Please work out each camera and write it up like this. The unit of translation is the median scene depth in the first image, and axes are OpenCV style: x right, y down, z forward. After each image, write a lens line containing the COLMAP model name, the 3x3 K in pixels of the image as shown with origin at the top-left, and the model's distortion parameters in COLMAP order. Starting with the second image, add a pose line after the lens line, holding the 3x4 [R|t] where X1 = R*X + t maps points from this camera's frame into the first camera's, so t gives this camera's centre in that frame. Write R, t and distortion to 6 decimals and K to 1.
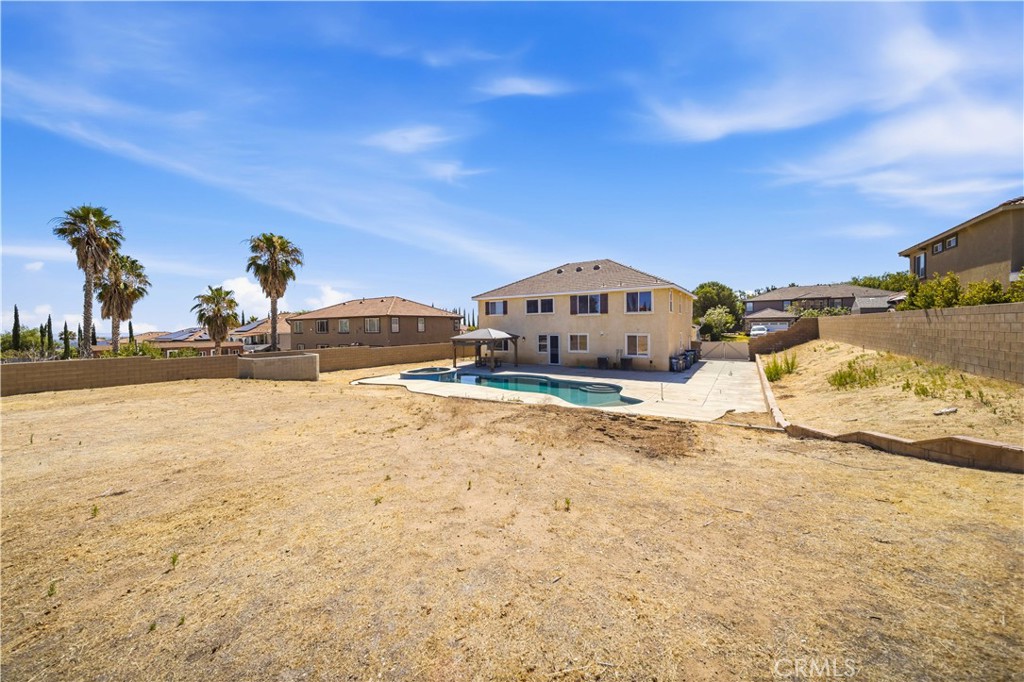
lens RADIAL K [[356.5, 0, 512.9], [0, 356.5, 330.0], [0, 0, 1]] dist [0.000491, 0.000031]
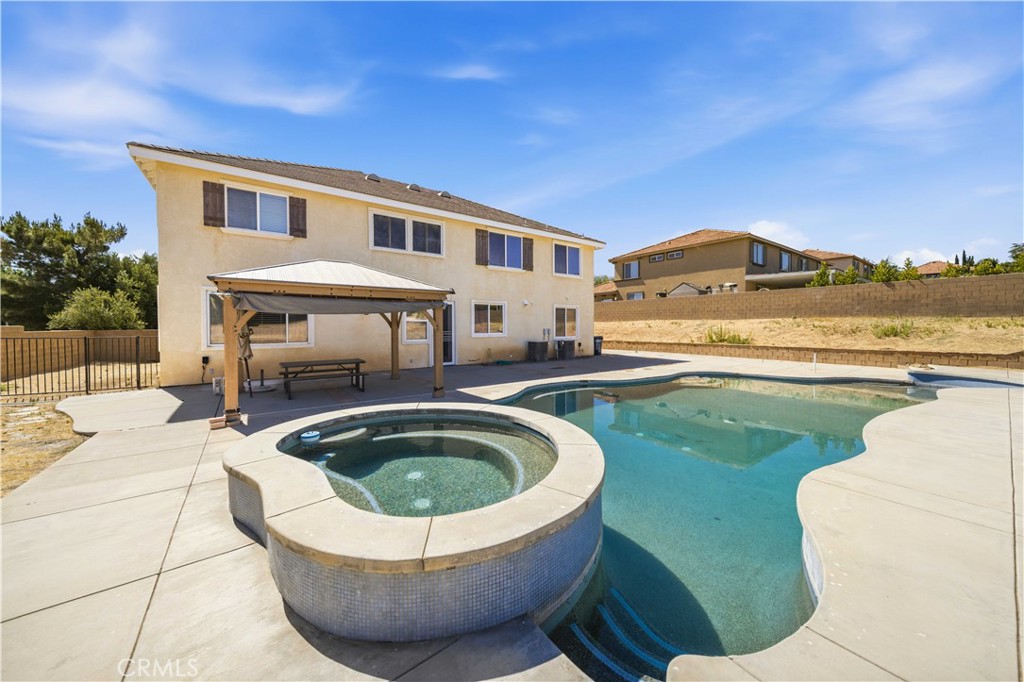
lens RADIAL K [[356.5, 0, 512.9], [0, 356.5, 330.0], [0, 0, 1]] dist [0.000491, 0.000031]
pose [[0.352999, 0.003932, 0.935615, -0.306531], [0.005992, 0.999961, -0.006463, 0.056302], [-0.935605, 0.007888, 0.352962, 0.770211]]
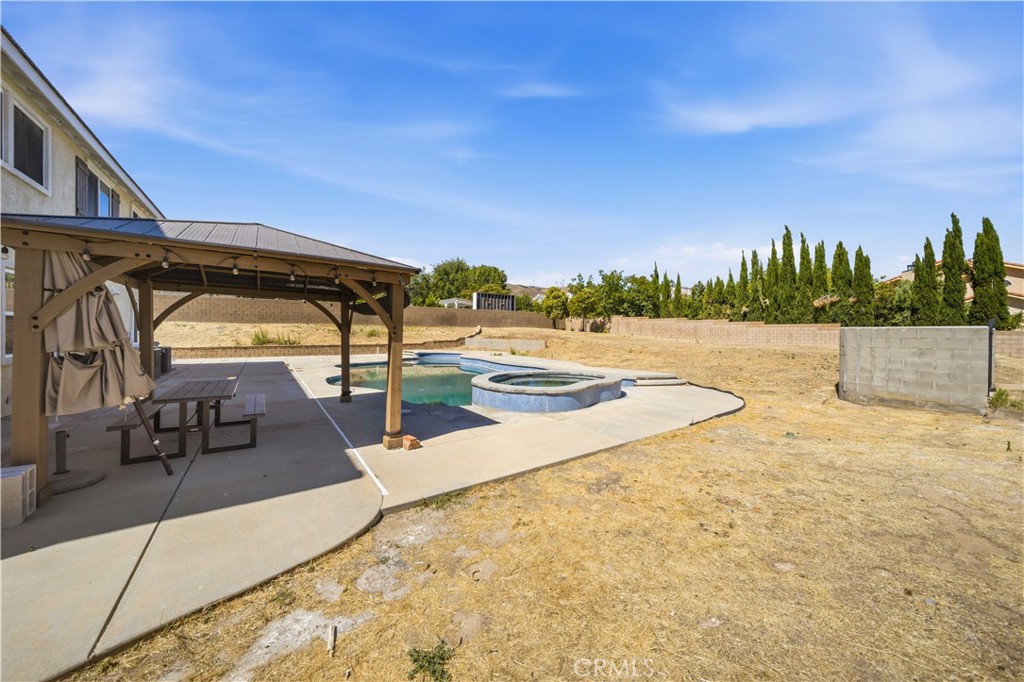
lens RADIAL K [[356.5, 0, 512.9], [0, 356.5, 330.0], [0, 0, 1]] dist [0.000491, 0.000031]
pose [[-0.931049, 0.007446, 0.364819, -0.283257], [0.007744, 0.999970, -0.000645, 0.052427], [-0.364812, 0.002225, -0.931078, 1.151785]]
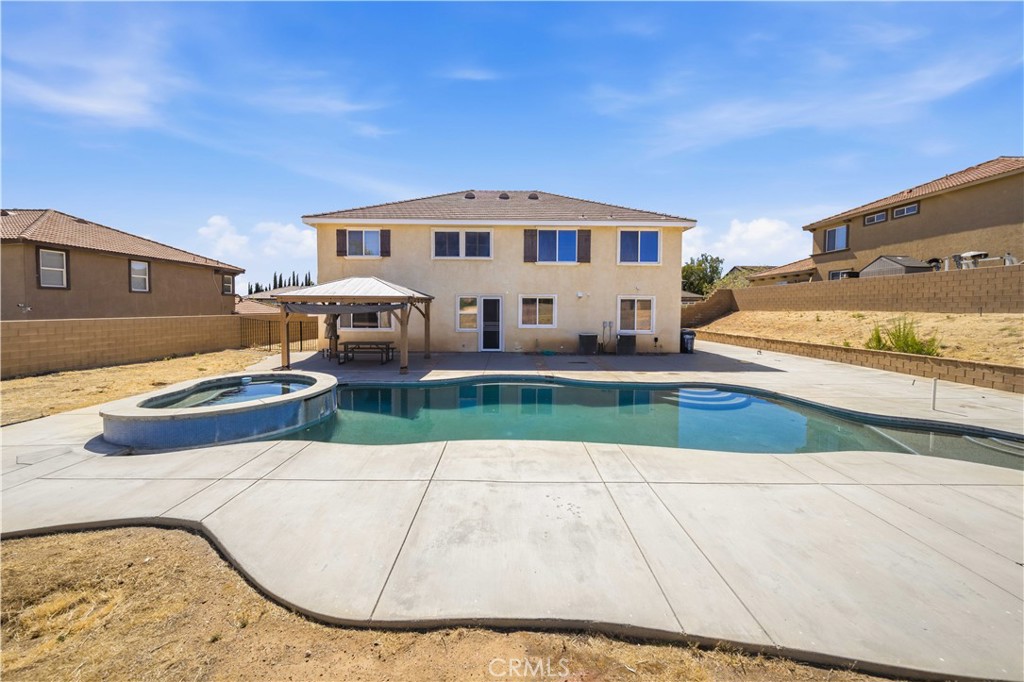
lens RADIAL K [[363.5, 0, 511.0], [0, 363.5, 319.5], [0, 0, 1]] dist [0.000984, 0.000125]
pose [[0.832823, 0.002024, 0.553536, -0.180141], [-0.013115, 0.999785, 0.016077, 0.040128], [-0.553384, -0.020650, 0.832670, 0.524735]]
